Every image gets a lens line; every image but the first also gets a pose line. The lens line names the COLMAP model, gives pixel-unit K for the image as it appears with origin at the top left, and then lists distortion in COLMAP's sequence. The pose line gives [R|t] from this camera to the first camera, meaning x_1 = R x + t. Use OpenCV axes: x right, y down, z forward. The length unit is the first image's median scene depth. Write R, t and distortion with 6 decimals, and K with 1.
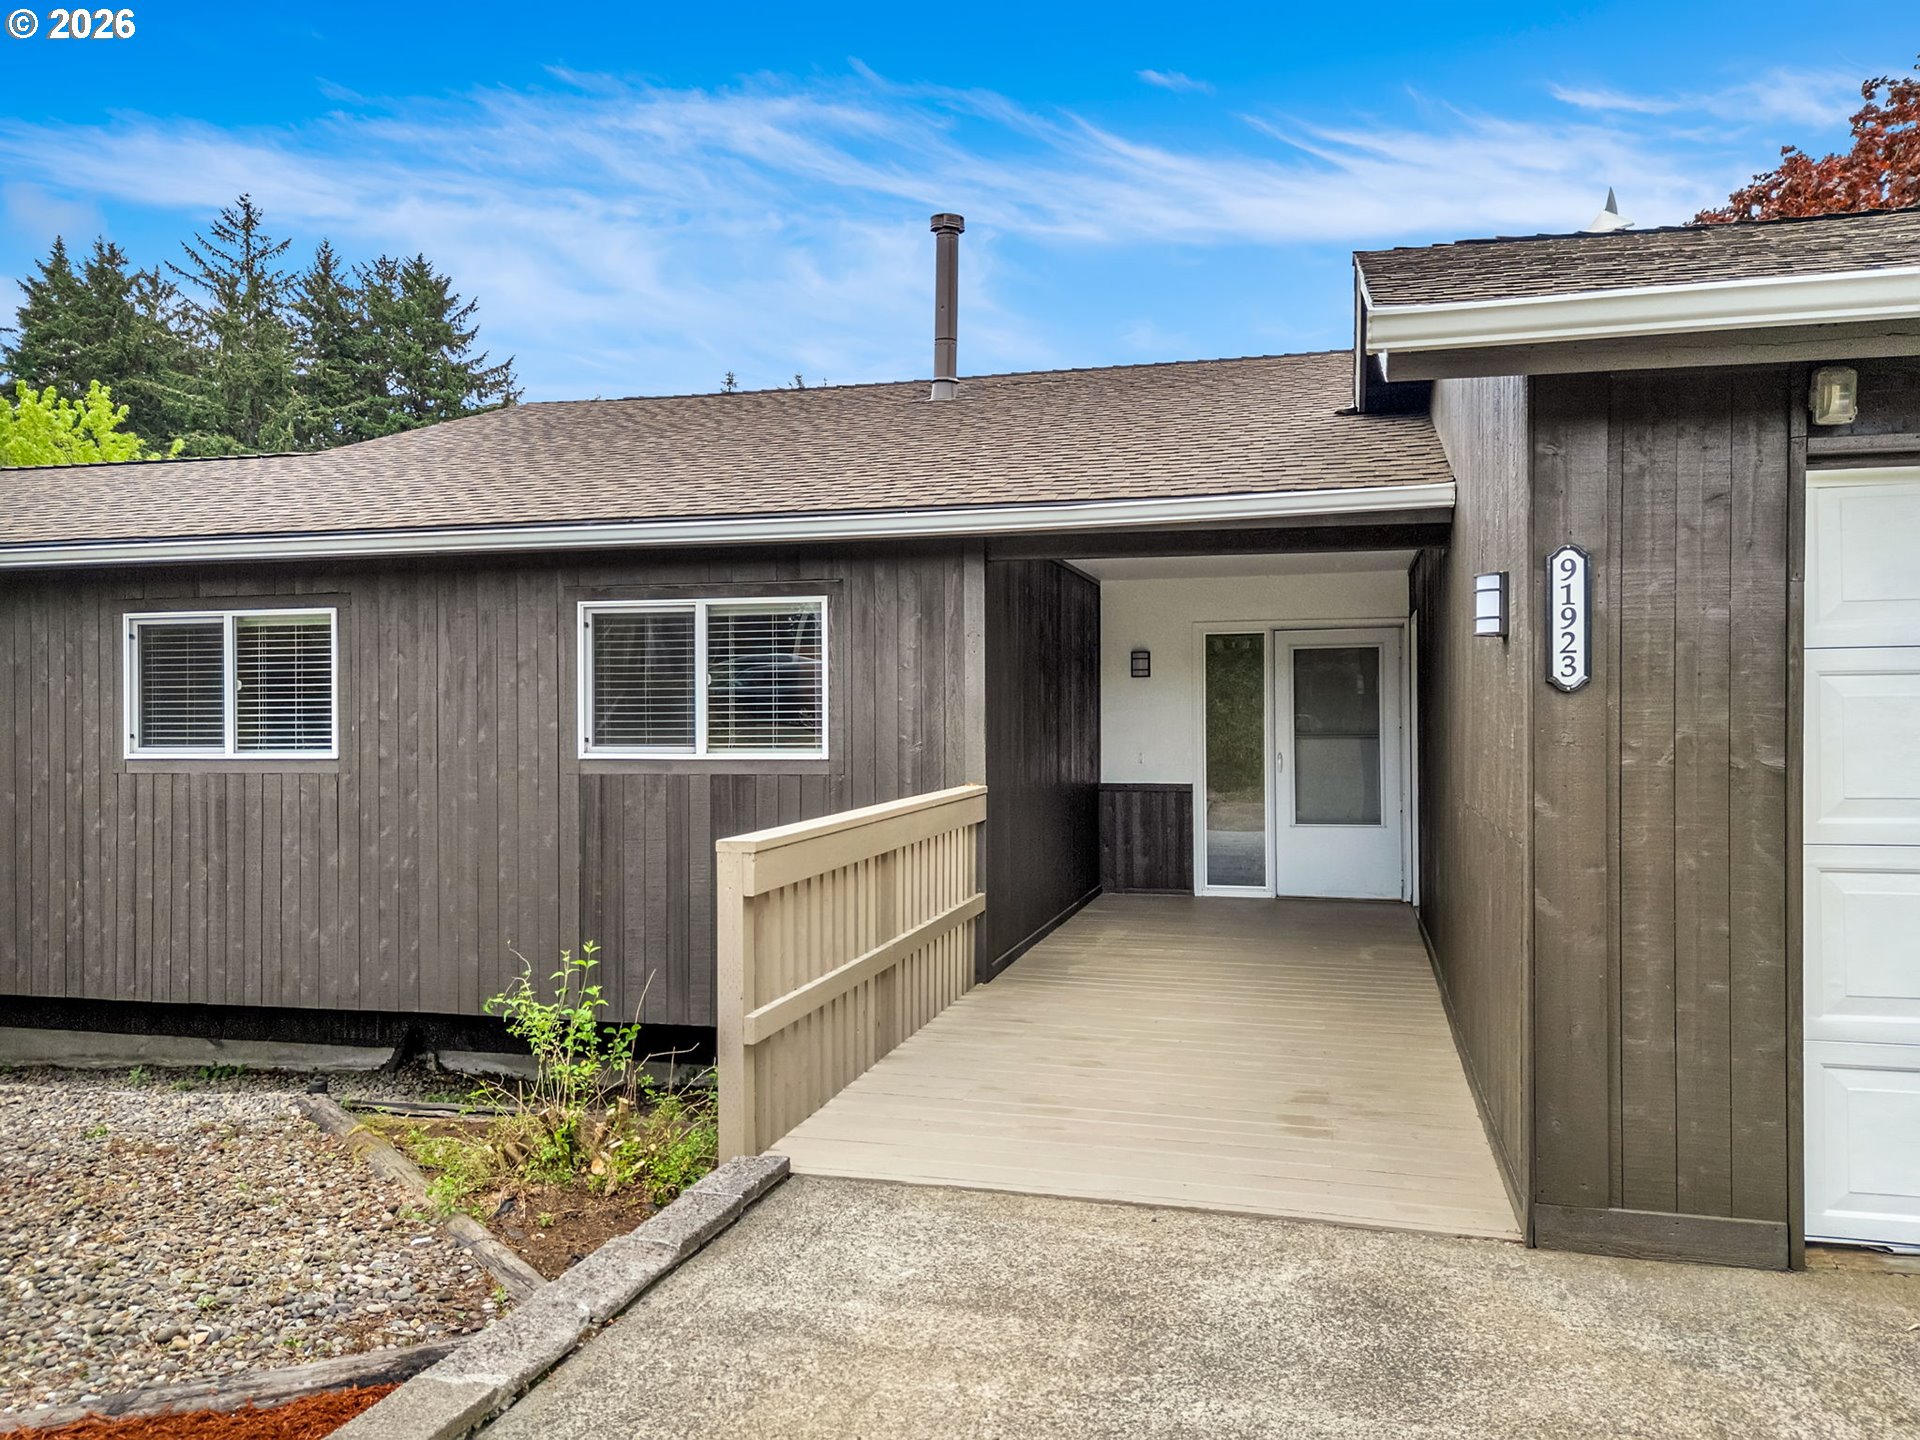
lens RADIAL K [[1440.4, 0, 970.9], [0, 1440.4, 717.5], [0, 0, 1]] dist [0.071424, -0.058045]
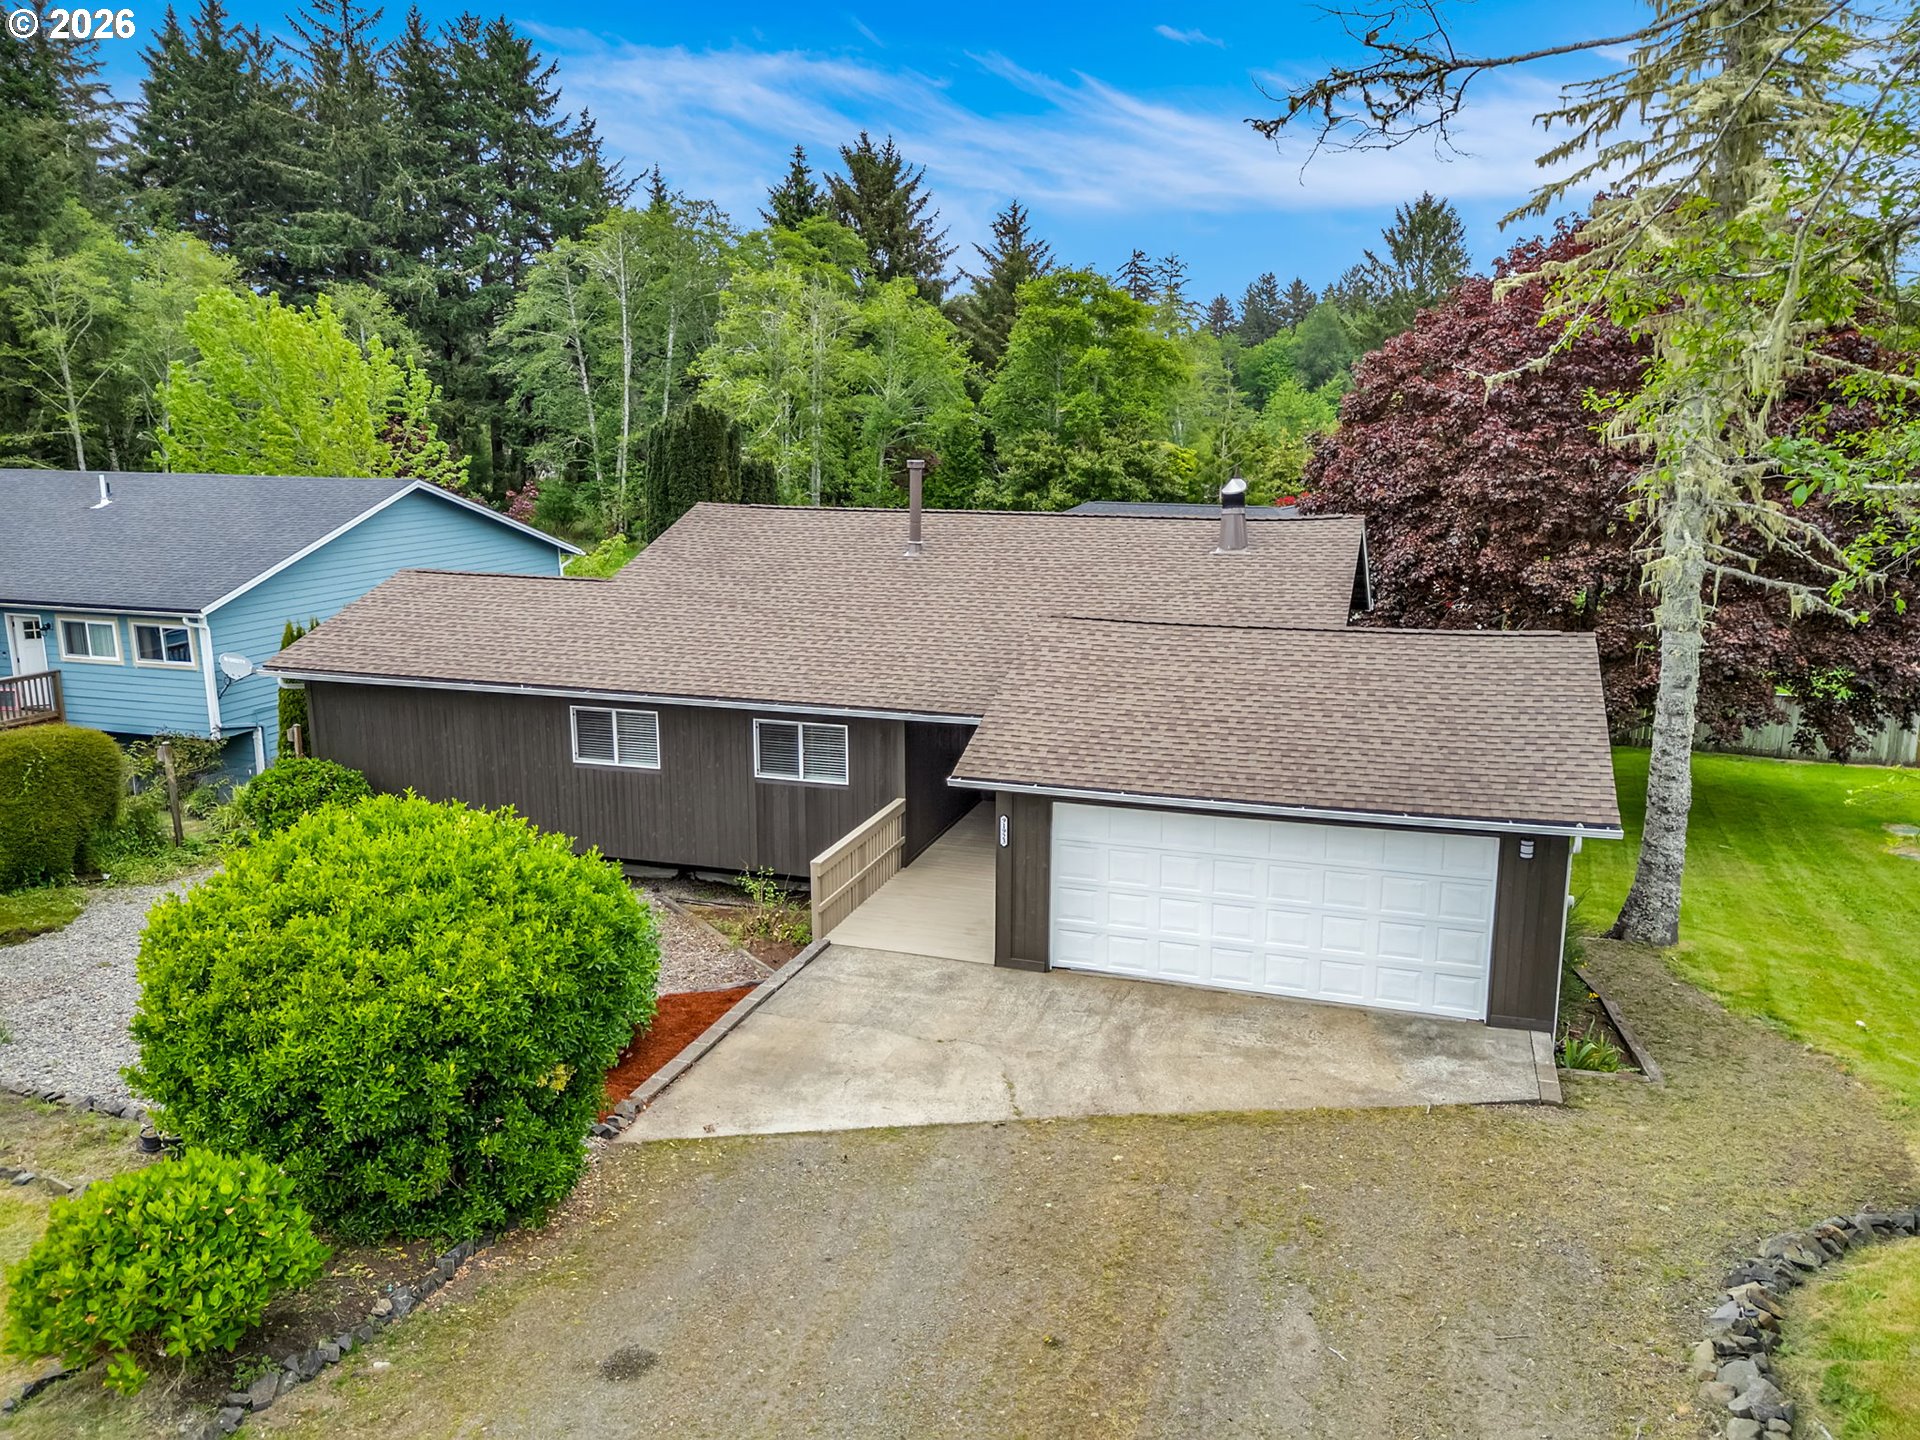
lens RADIAL K [[1440.4, 0, 960.3], [0, 1440.4, 730.5], [0, 0, 1]] dist [0.071424, -0.058045]
pose [[0.998181, 0.016993, -0.057852, 0.019081], [-0.004288, 0.977045, 0.212992, -0.046763], [0.060143, -0.212356, 0.975340, -0.115167]]
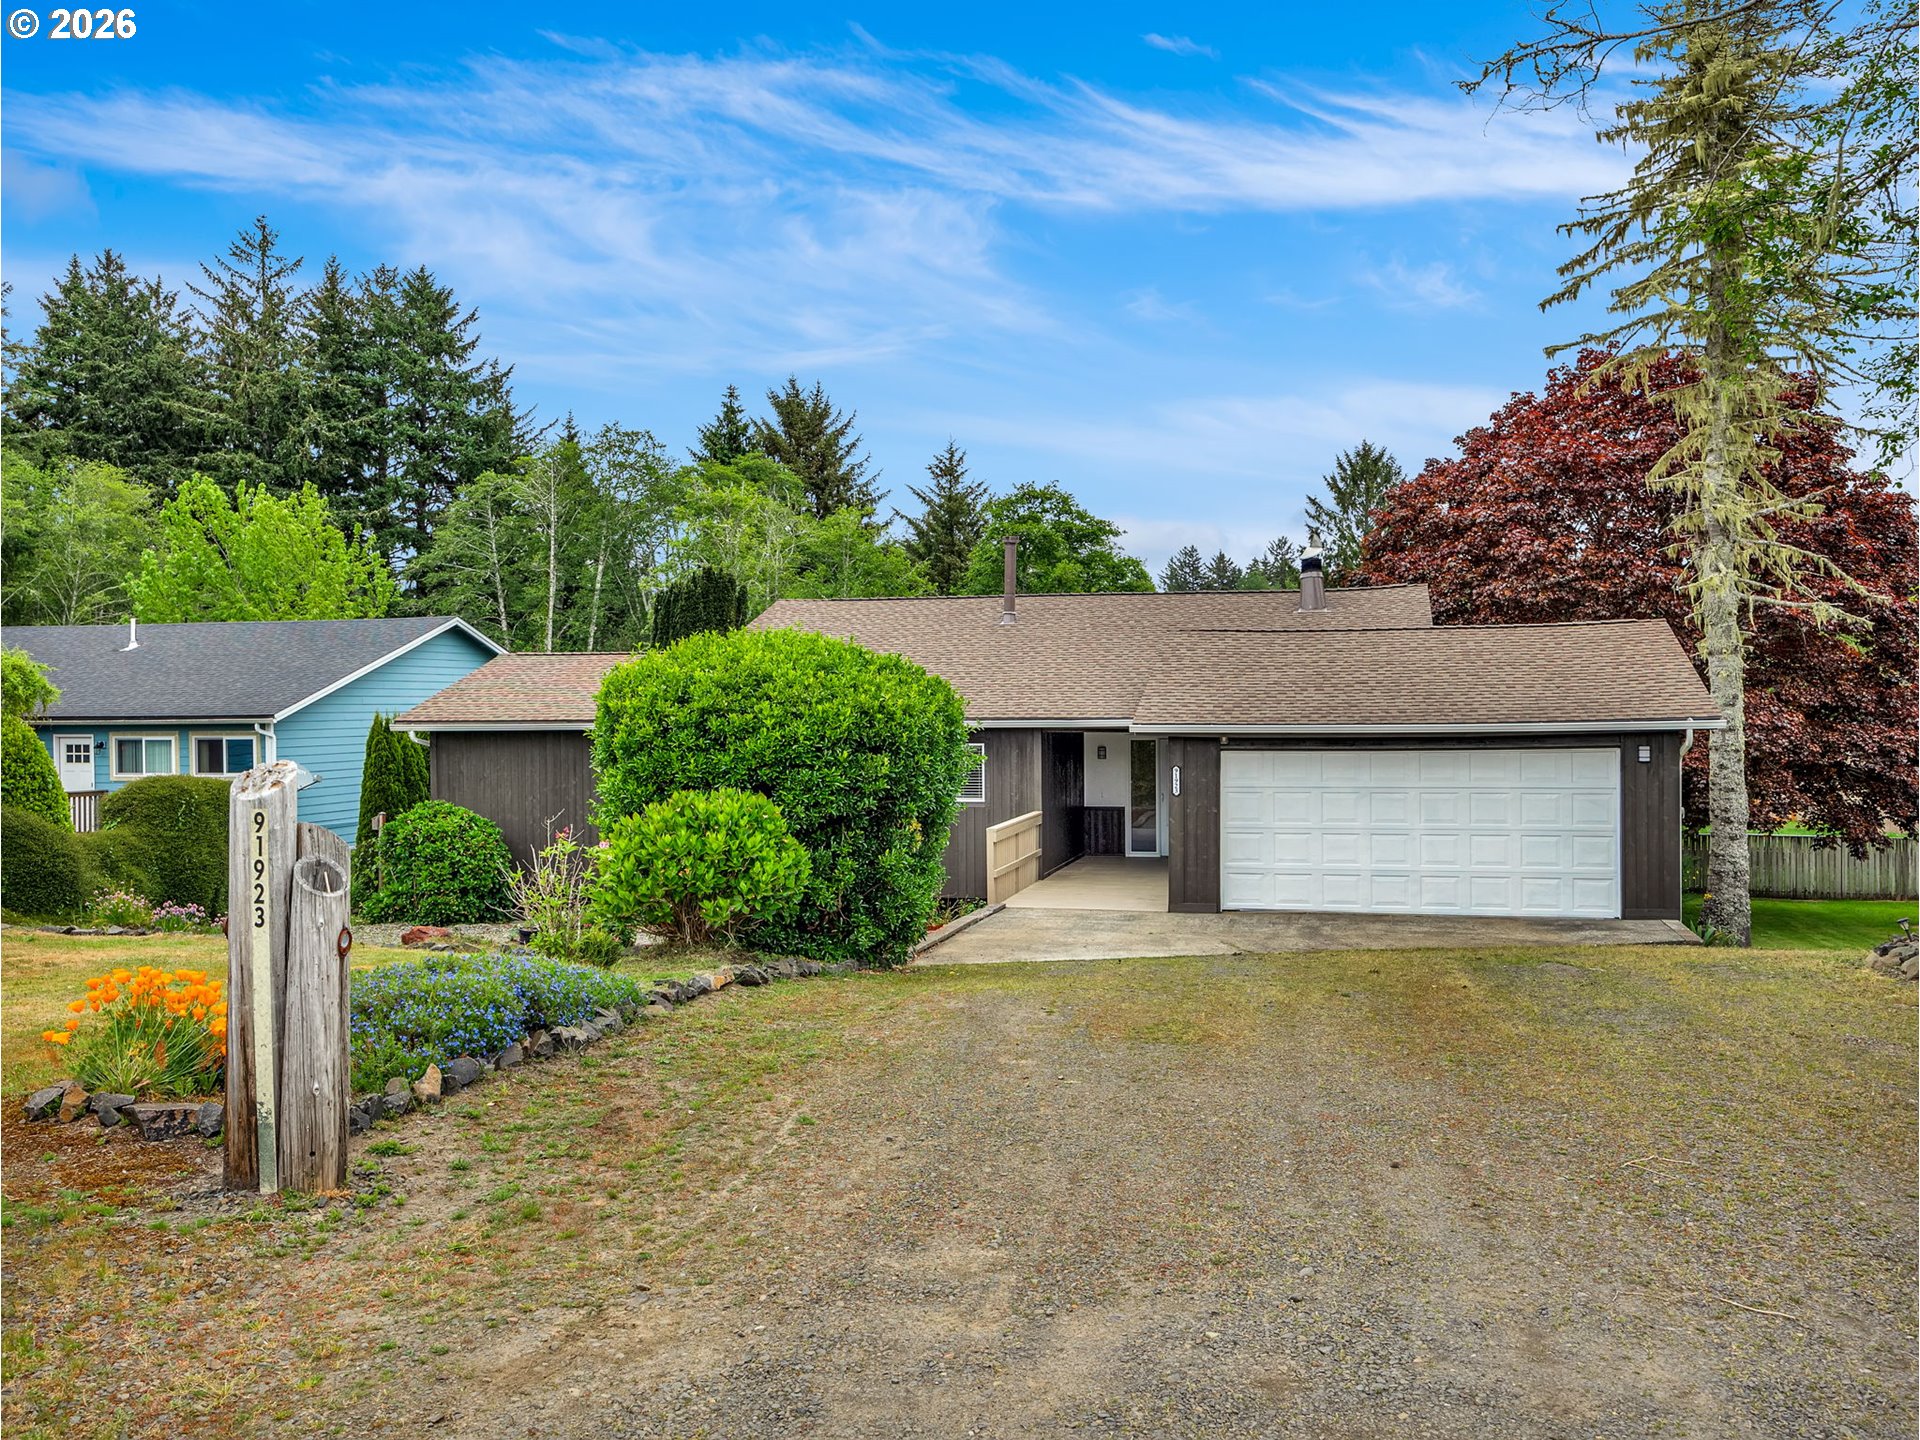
lens RADIAL K [[1644.9, 0, 971.6], [0, 1644.9, 733.8], [0, 0, 1]] dist [-0.024249, 0.037526]
pose [[0.999920, -0.003247, 0.012254, -0.011929], [0.003038, 0.999851, 0.017012, -0.011546], [-0.012307, -0.016973, 0.999780, -0.160105]]
